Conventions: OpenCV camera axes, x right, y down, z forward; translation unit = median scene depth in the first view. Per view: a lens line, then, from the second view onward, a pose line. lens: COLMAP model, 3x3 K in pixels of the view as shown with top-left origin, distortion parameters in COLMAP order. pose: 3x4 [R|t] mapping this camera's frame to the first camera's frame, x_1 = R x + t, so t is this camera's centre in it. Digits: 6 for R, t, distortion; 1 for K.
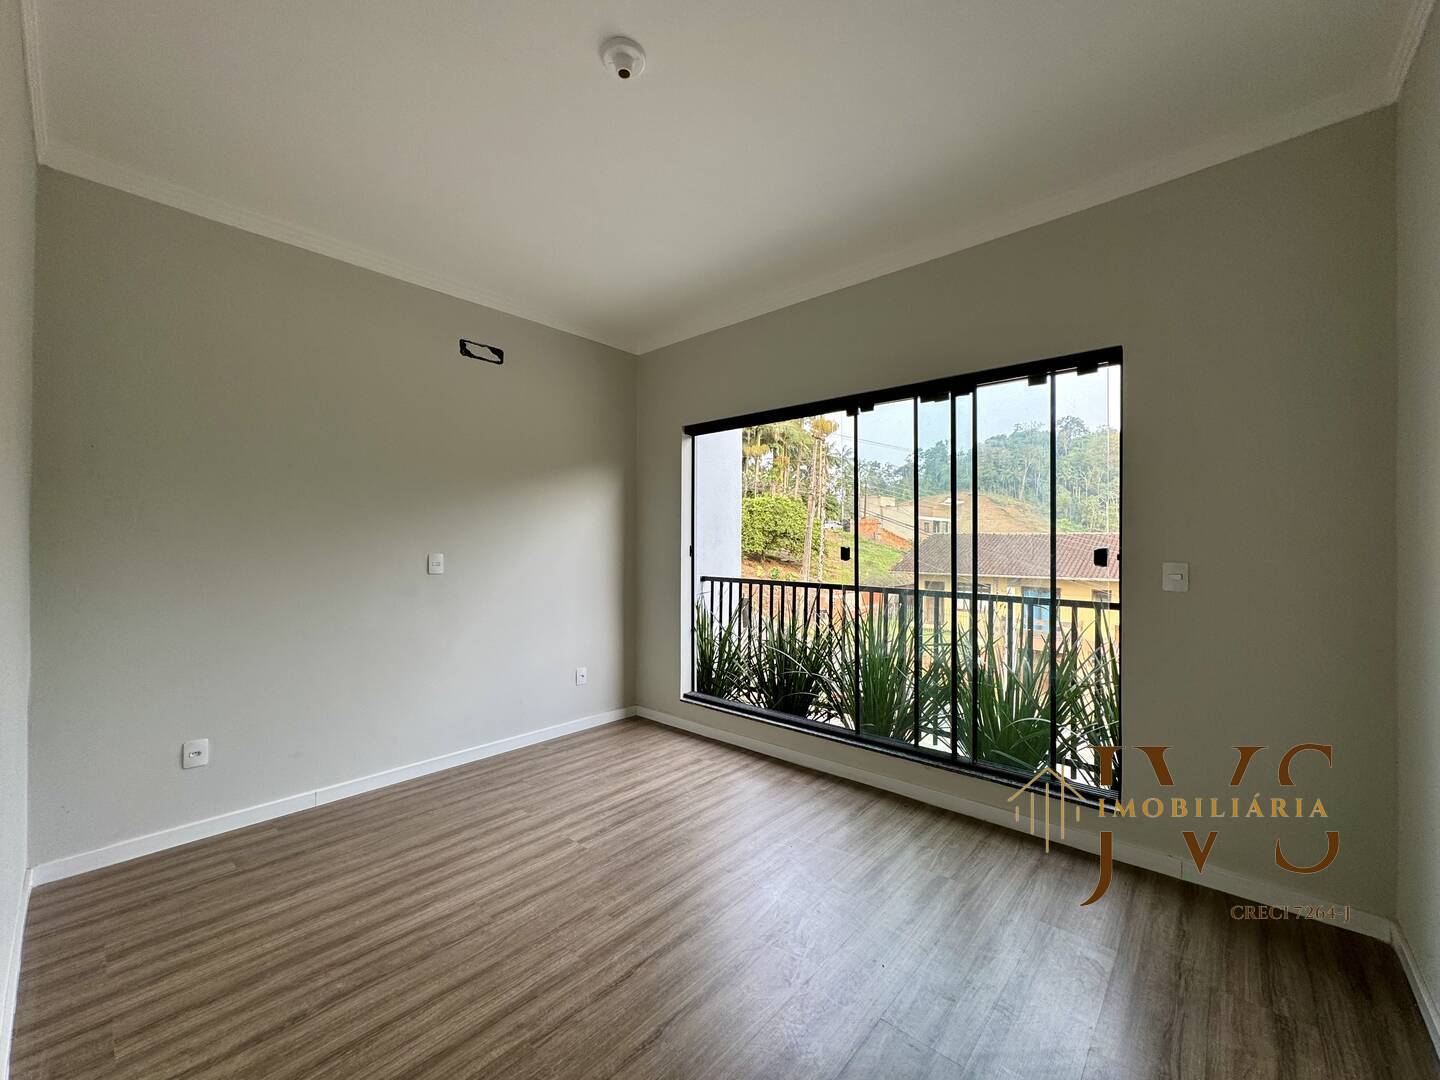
lens RADIAL K [[570.8, 0, 715.0], [0, 570.8, 545.2], [0, 0, 1]] dist [-0.000725, 0.000183]
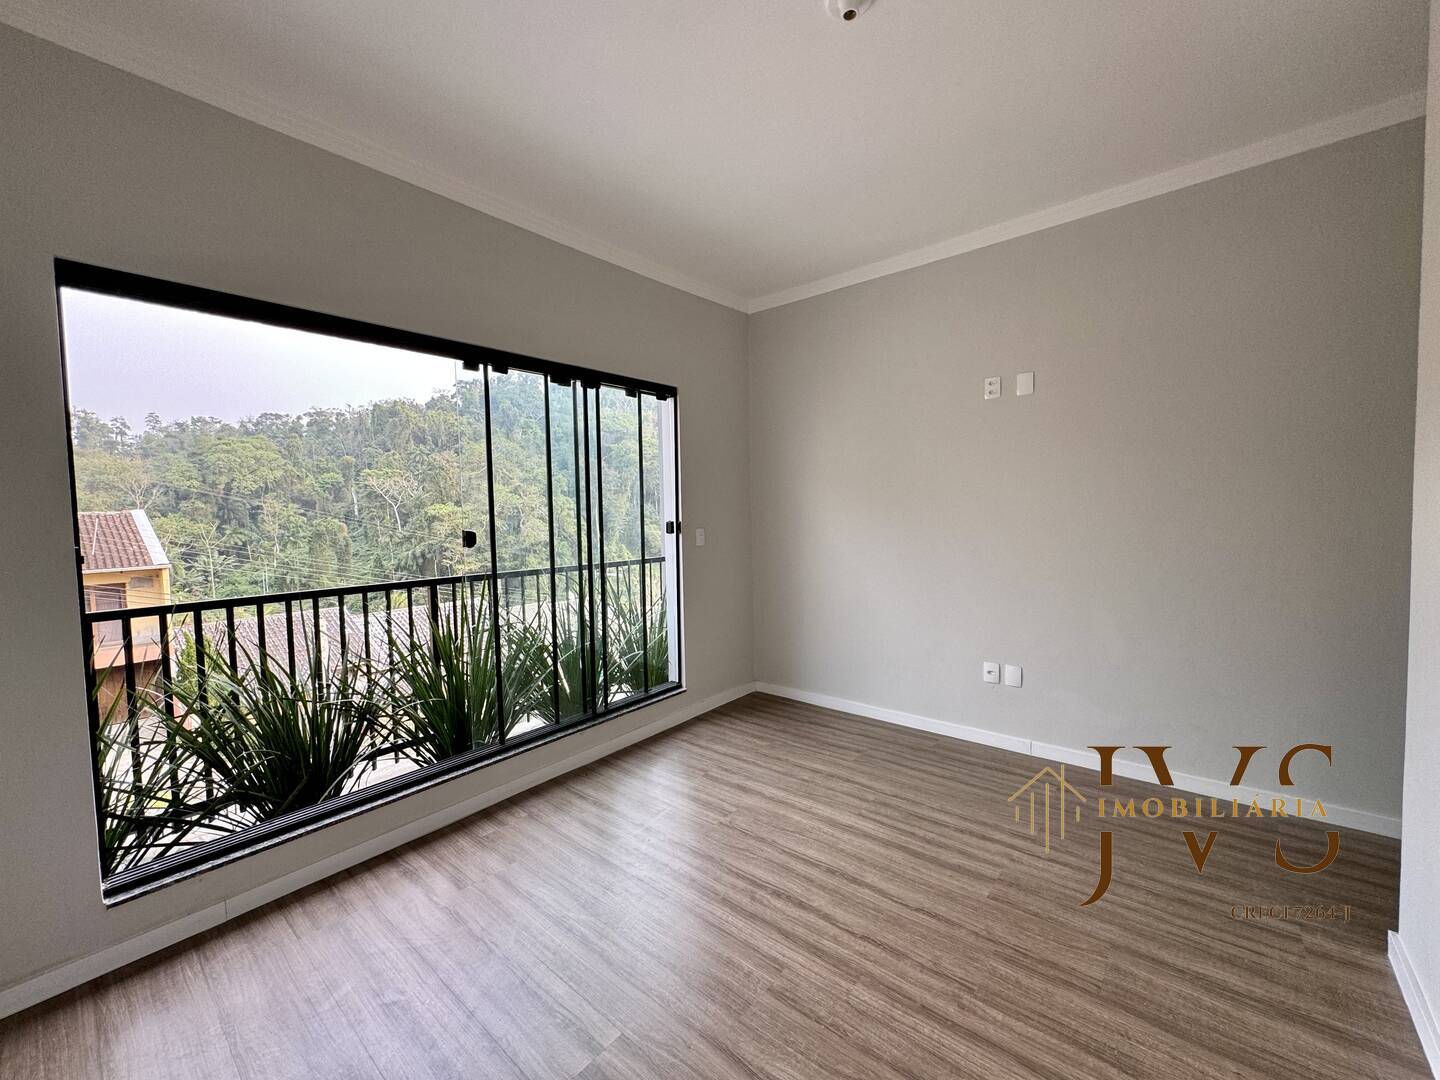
lens RADIAL K [[576.9, 0, 719.1], [0, 576.9, 539.0], [0, 0, 1]] dist [-0.001507, 0.000399]
pose [[-0.028750, -0.051994, 0.998233, -1.005220], [0.028925, 0.998185, 0.052824, -0.029480], [-0.999168, 0.030393, -0.027194, 1.110205]]
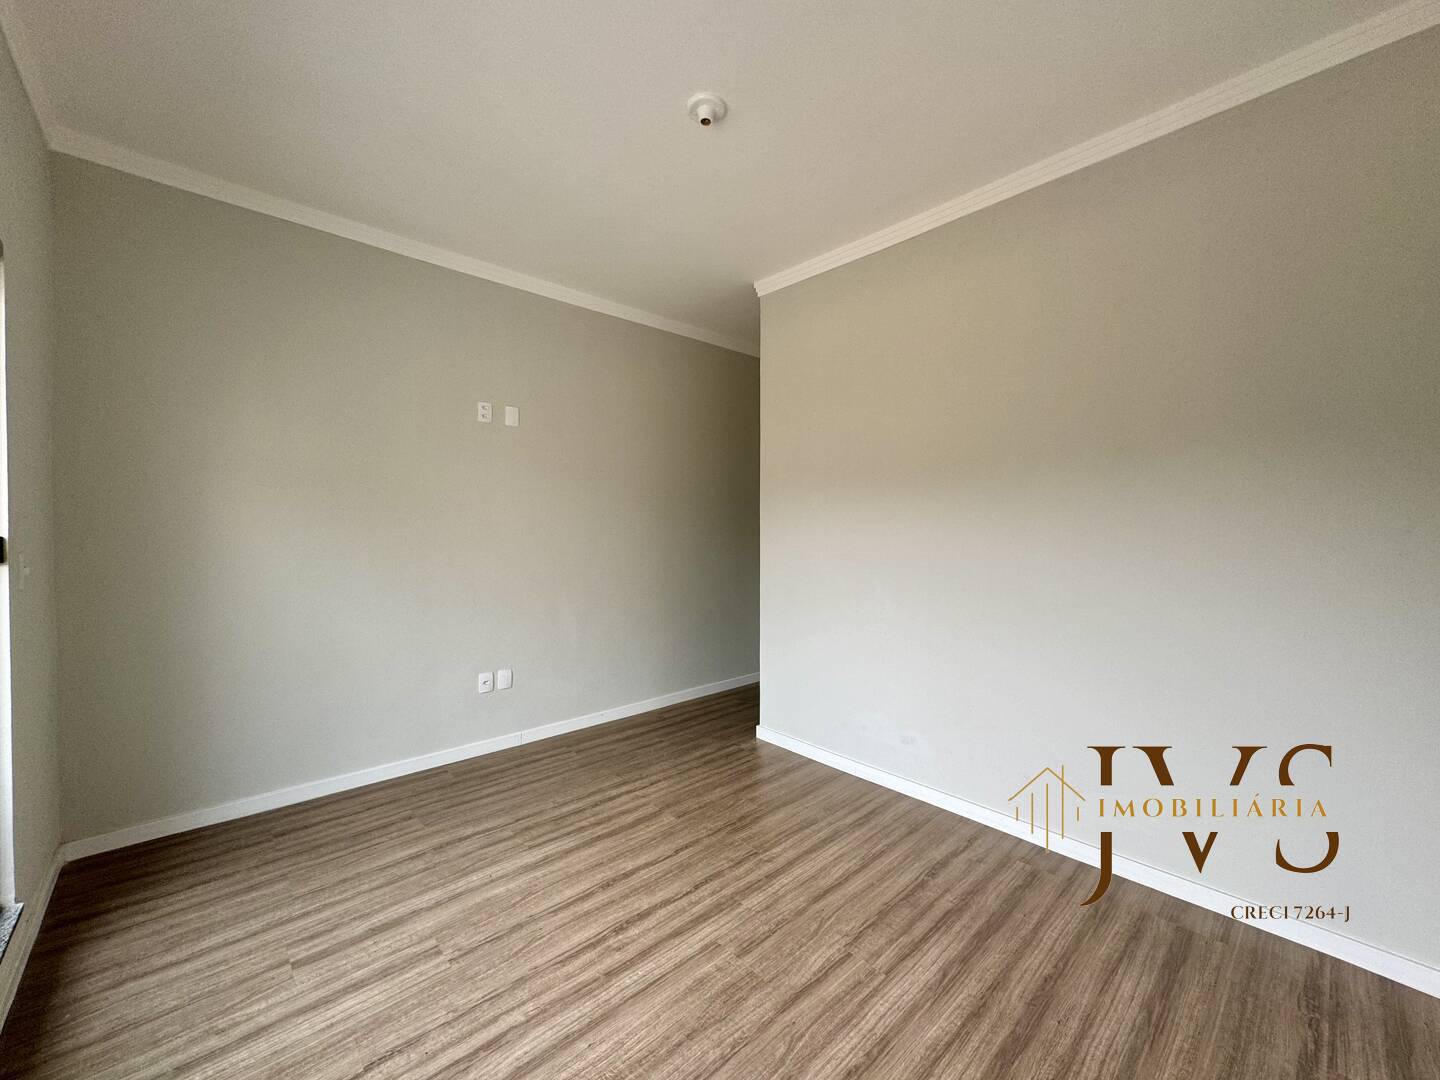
lens RADIAL K [[576.9, 0, 719.1], [0, 576.9, 539.0], [0, 0, 1]] dist [-0.001507, 0.000399]
pose [[-0.995825, -0.008763, 0.090866, -0.265079], [-0.006261, 0.999594, 0.027787, -0.019444], [-0.091073, 0.027102, -0.995475, 1.919295]]
